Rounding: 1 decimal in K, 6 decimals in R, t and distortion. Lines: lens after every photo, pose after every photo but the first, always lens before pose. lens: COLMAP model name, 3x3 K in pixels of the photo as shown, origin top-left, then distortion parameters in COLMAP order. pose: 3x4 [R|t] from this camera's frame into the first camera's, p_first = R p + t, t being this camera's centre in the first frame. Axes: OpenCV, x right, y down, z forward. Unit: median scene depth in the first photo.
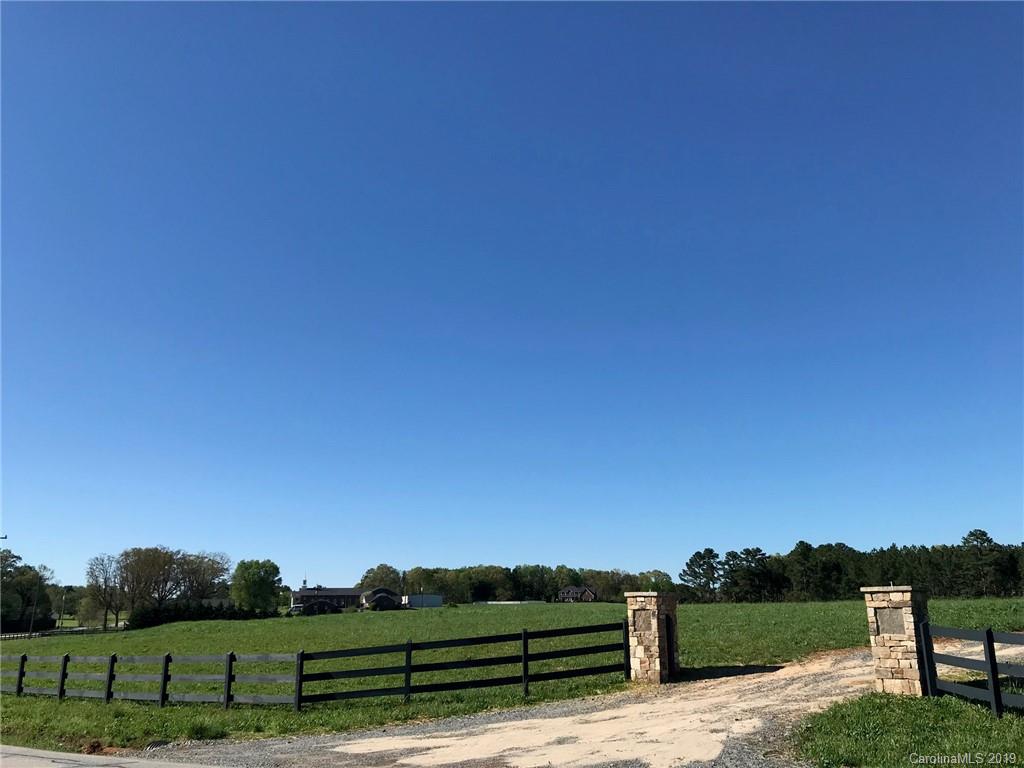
lens RADIAL K [[845.0, 0, 514.6], [0, 845.0, 379.6], [0, 0, 1]] dist [0.060748, -0.085567]
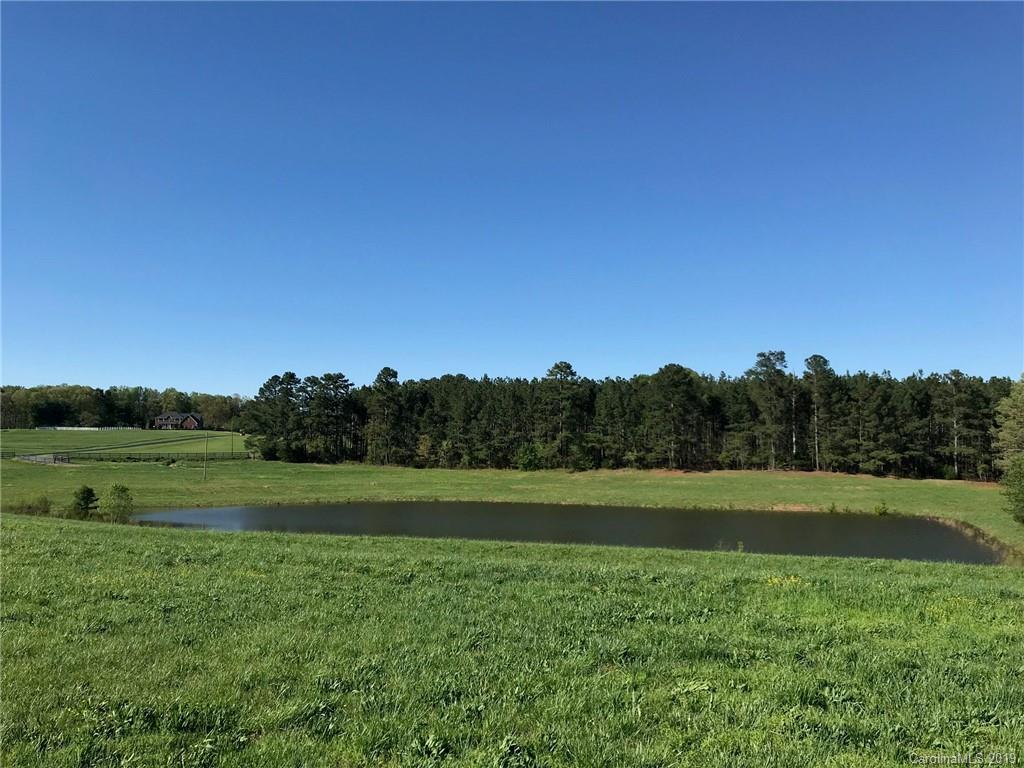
lens RADIAL K [[845.0, 0, 514.6], [0, 845.0, 379.6], [0, 0, 1]] dist [0.060748, -0.085567]
pose [[0.936304, 0.040155, 0.348886, 0.111876], [-0.108080, 0.978173, 0.177470, 0.024630], [-0.334145, -0.203873, 0.920208, 0.113352]]
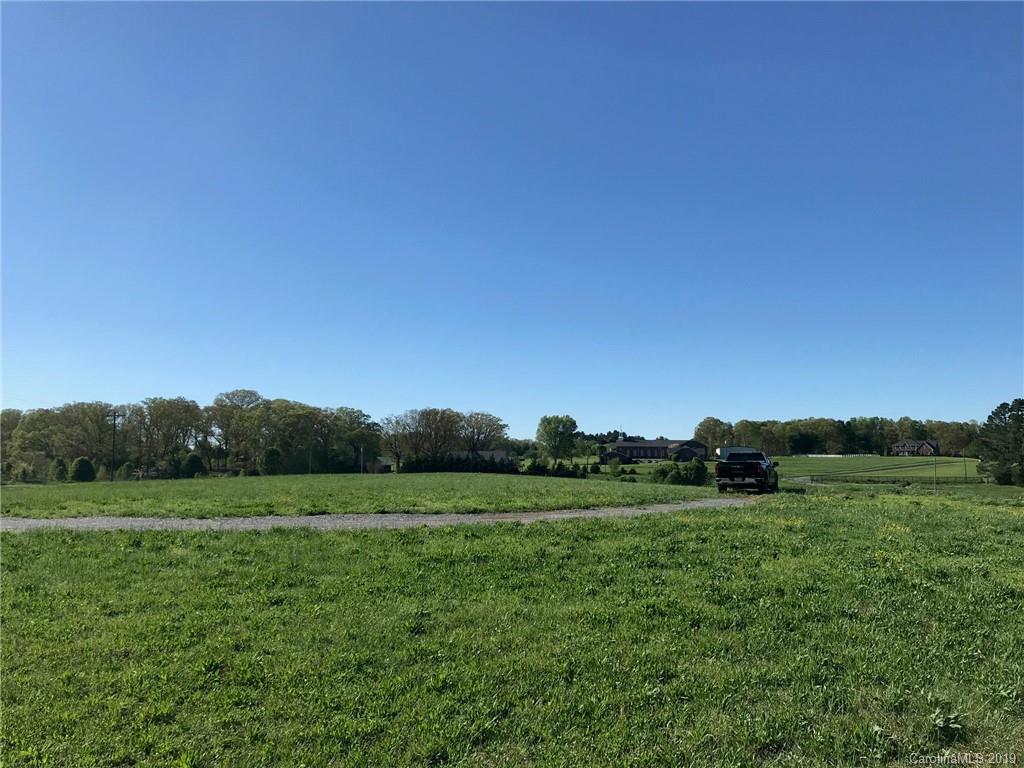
lens RADIAL K [[845.0, 0, 514.6], [0, 845.0, 379.6], [0, 0, 1]] dist [0.060748, -0.085567]
pose [[0.896045, -0.028827, -0.443026, 0.120657], [0.104740, 0.983448, 0.147850, -0.003239], [0.431431, -0.178883, 0.884233, 0.006901]]
